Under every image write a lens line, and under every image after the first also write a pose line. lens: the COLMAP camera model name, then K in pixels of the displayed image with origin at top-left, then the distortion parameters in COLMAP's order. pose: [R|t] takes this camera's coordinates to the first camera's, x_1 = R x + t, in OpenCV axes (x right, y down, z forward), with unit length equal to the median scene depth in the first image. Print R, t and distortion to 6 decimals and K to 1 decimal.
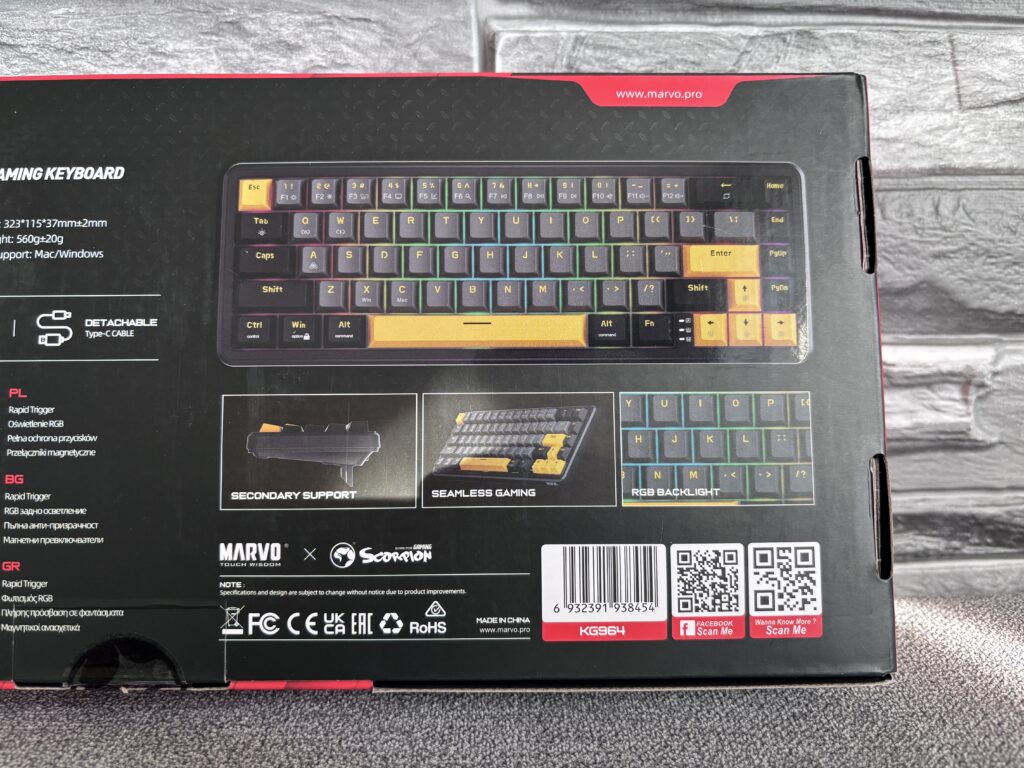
lens RADIAL K [[794.4, 0, 524.8], [0, 794.4, 389.3], [0, 0, 1]] dist [-0.001706, -0.015175]
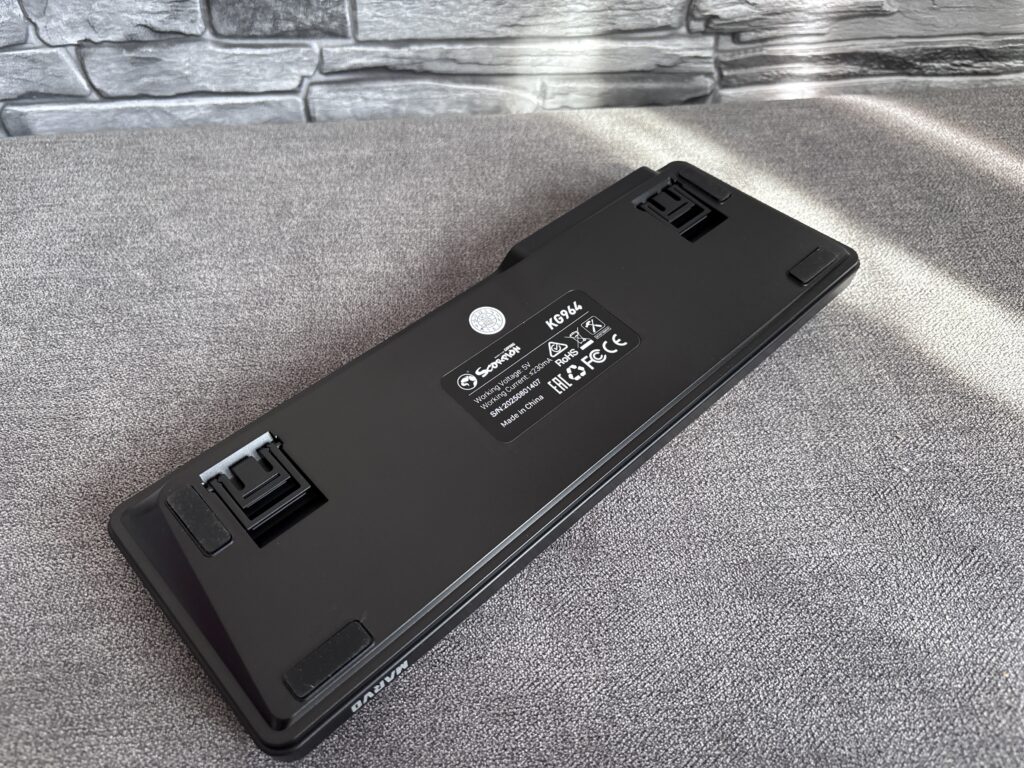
lens RADIAL K [[794.4, 0, 514.7], [0, 794.4, 392.0], [0, 0, 1]] dist [-0.001706, -0.015175]
pose [[0.998480, -0.046126, 0.030172, -0.556533], [0.023279, 0.849103, 0.527715, -0.242339], [-0.049960, -0.526210, 0.848886, -1.399878]]
